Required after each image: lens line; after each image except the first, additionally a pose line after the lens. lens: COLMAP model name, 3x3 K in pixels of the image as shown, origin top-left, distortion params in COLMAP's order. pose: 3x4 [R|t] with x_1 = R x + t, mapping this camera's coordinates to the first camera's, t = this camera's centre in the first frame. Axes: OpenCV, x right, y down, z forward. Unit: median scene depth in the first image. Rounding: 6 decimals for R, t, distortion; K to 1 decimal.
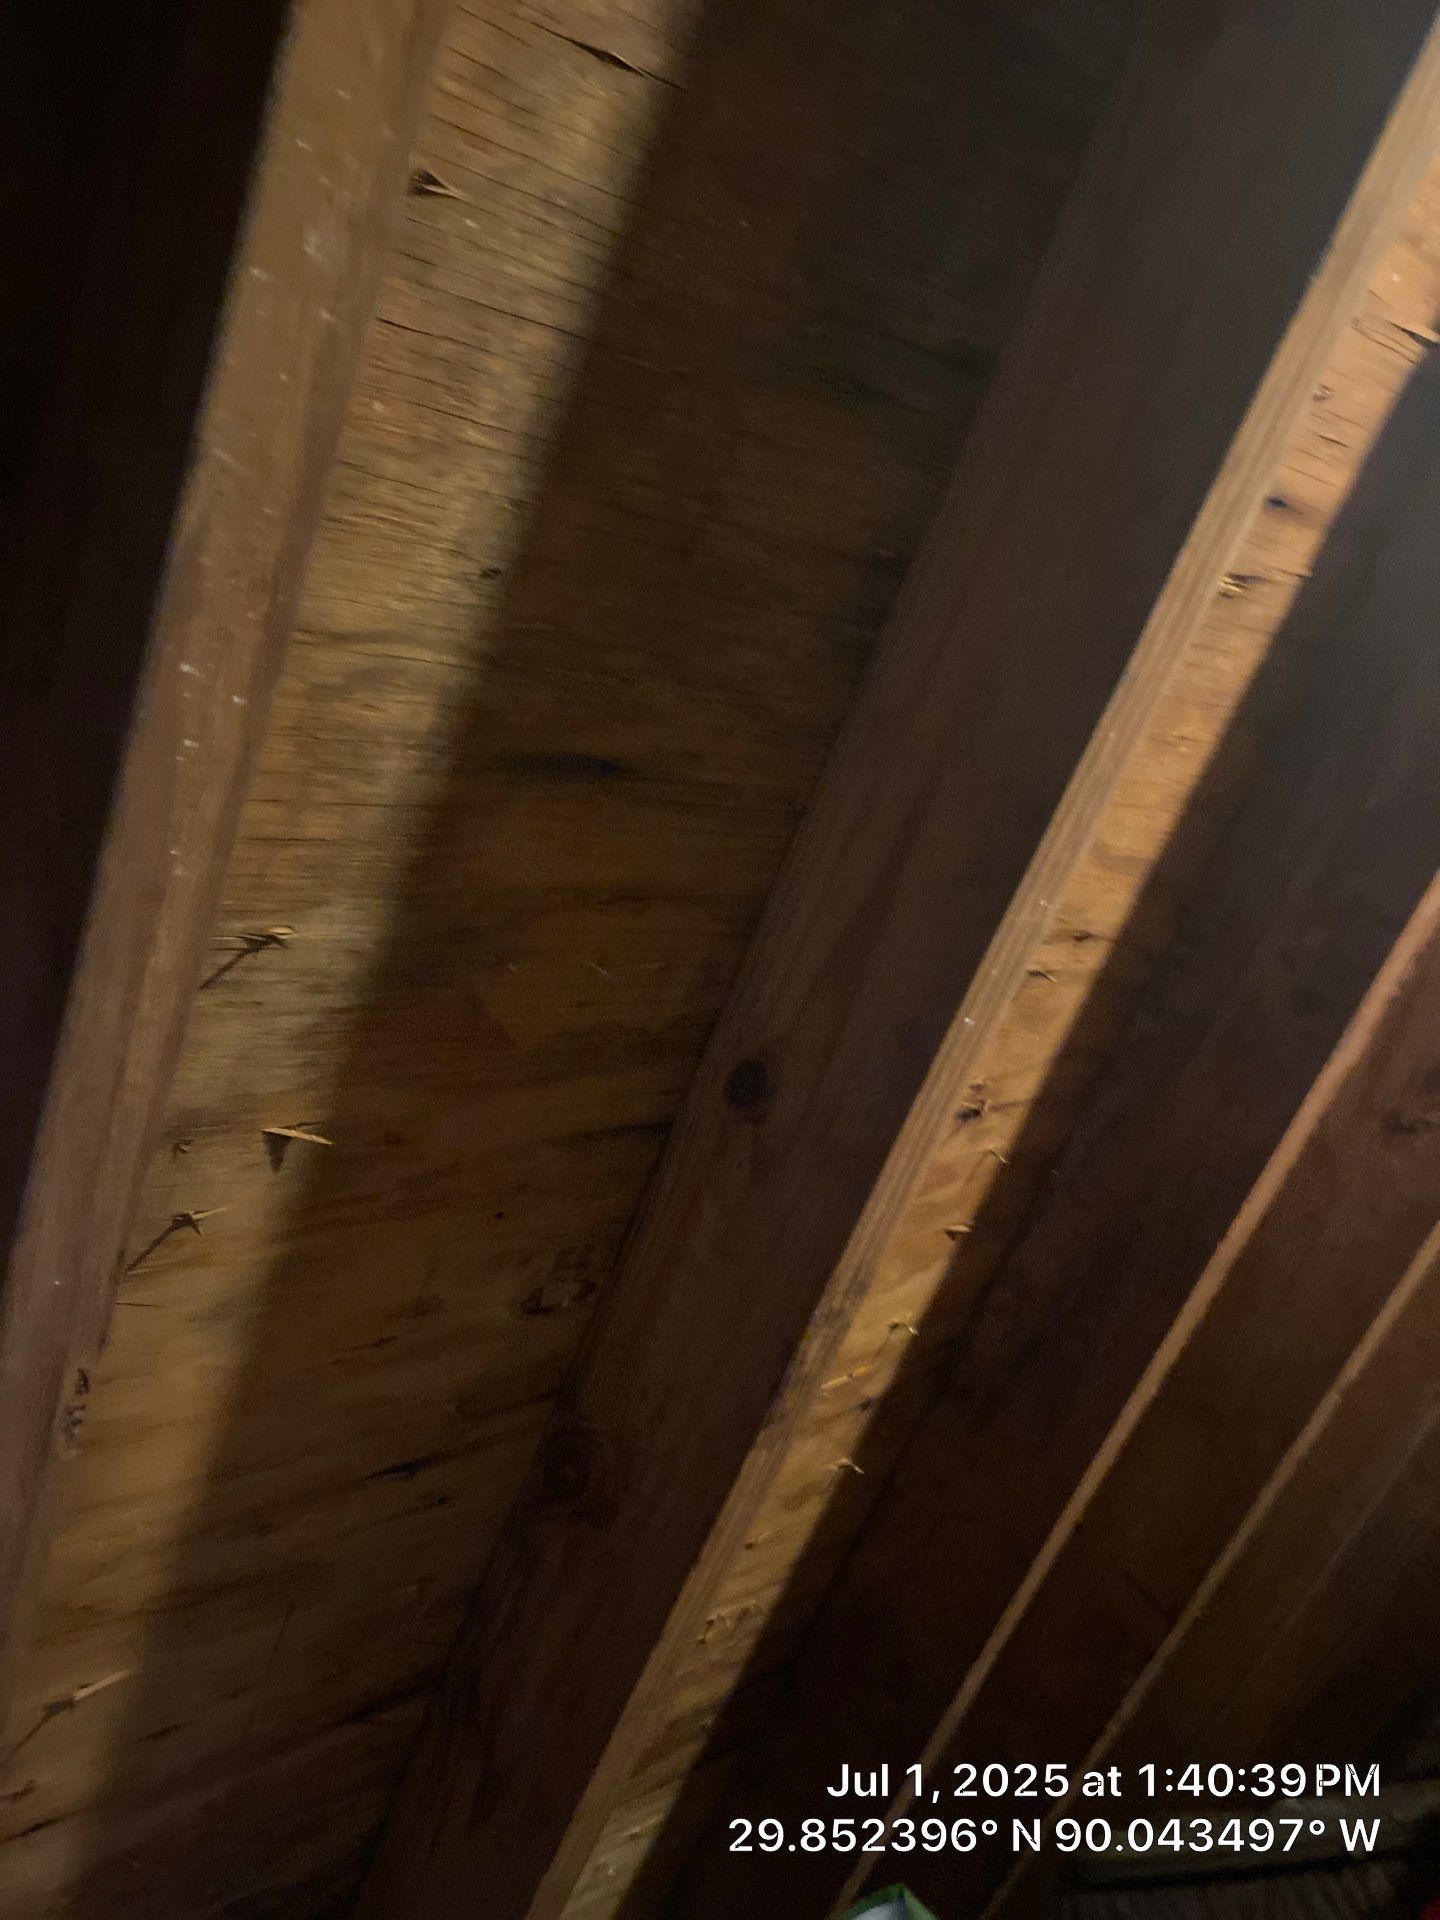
lens RADIAL K [[1500.0, 0, 720.0], [0, 1500.0, 960.0], [0, 0, 1]] dist [0.045636, -0.065960]
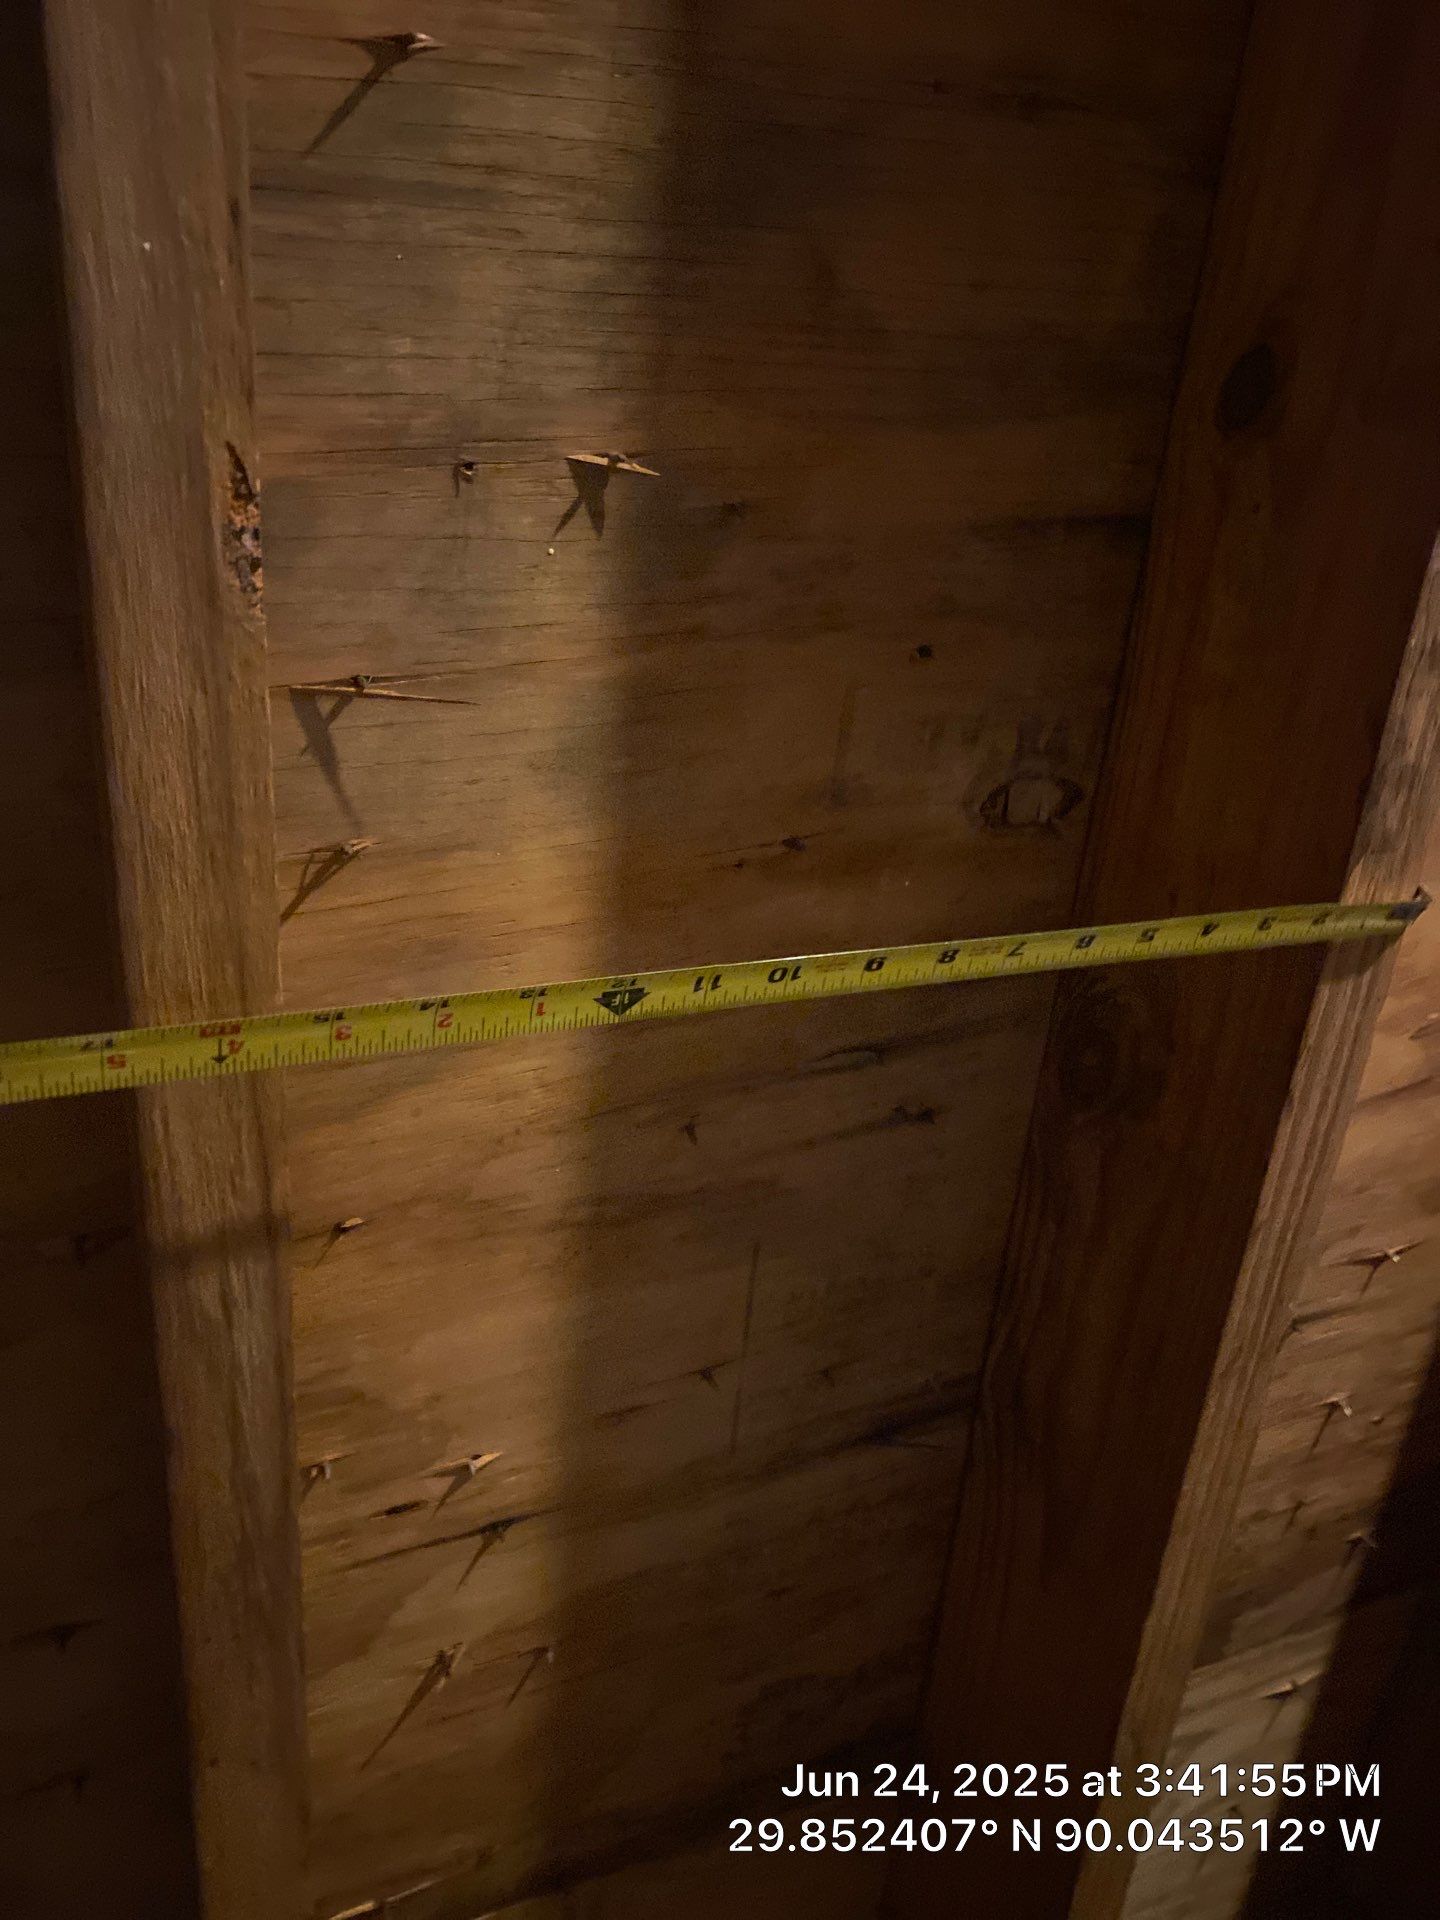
lens RADIAL K [[1500.0, 0, 720.0], [0, 1500.0, 960.0], [0, 0, 1]] dist [0.045636, -0.065960]
pose [[0.932405, -0.159347, -0.324390, -0.022626], [0.146823, 0.987161, -0.062897, 0.326406], [0.330247, 0.011018, 0.943830, 0.252675]]
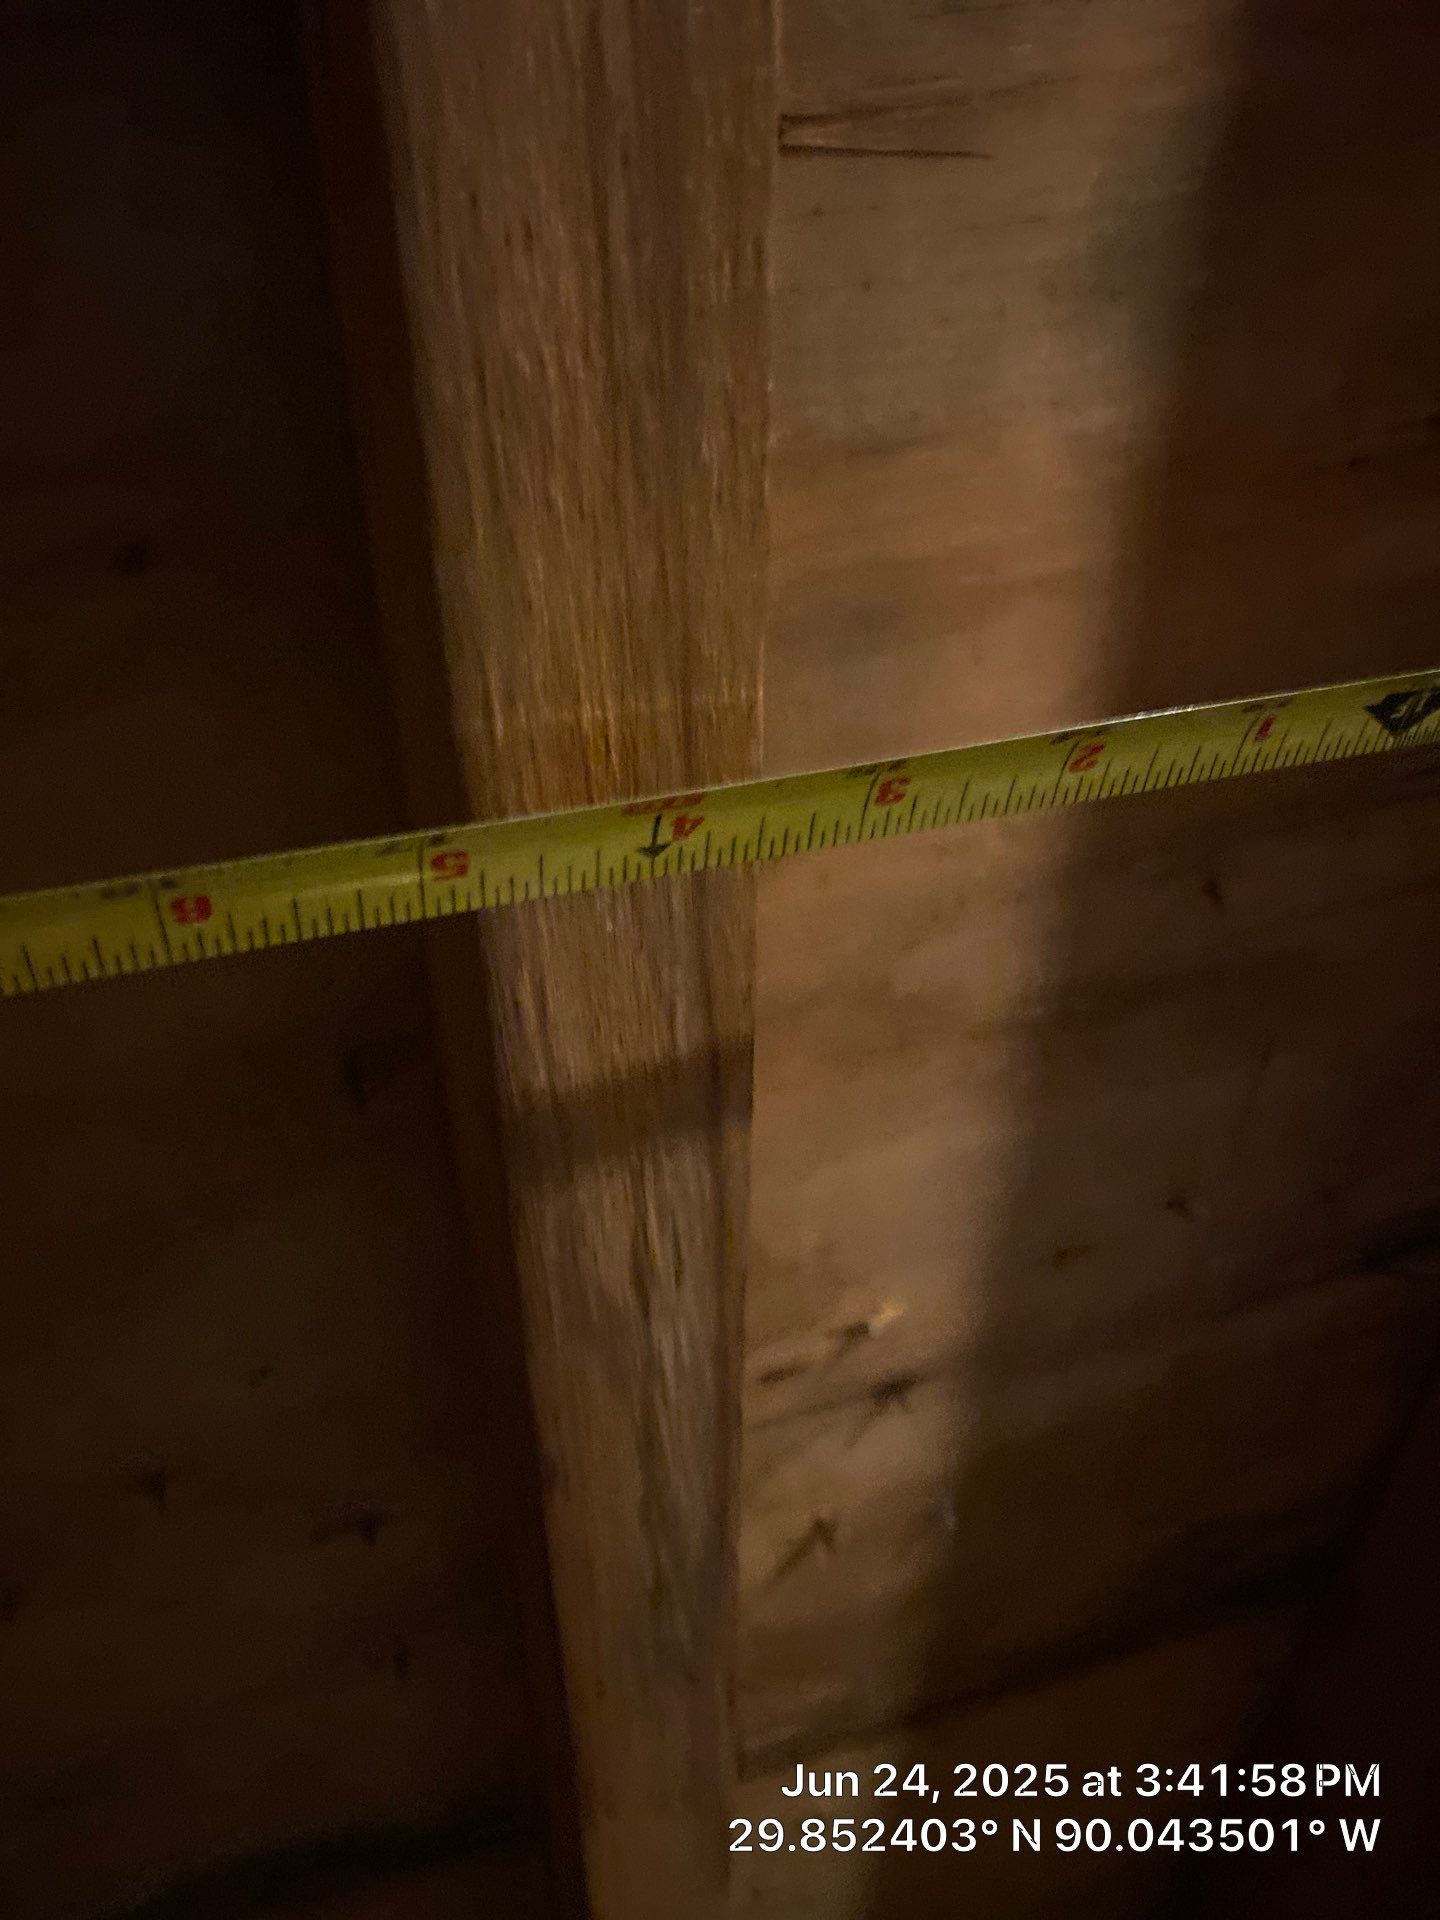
lens RADIAL K [[1494.8, 0, 696.5], [0, 1494.8, 970.6], [0, 0, 1]] dist [0.050358, -0.094140]
pose [[0.872779, -0.075382, -0.482260, -0.198746], [0.165550, 0.975157, 0.147181, 0.287539], [0.459185, -0.208295, 0.863576, 0.437361]]
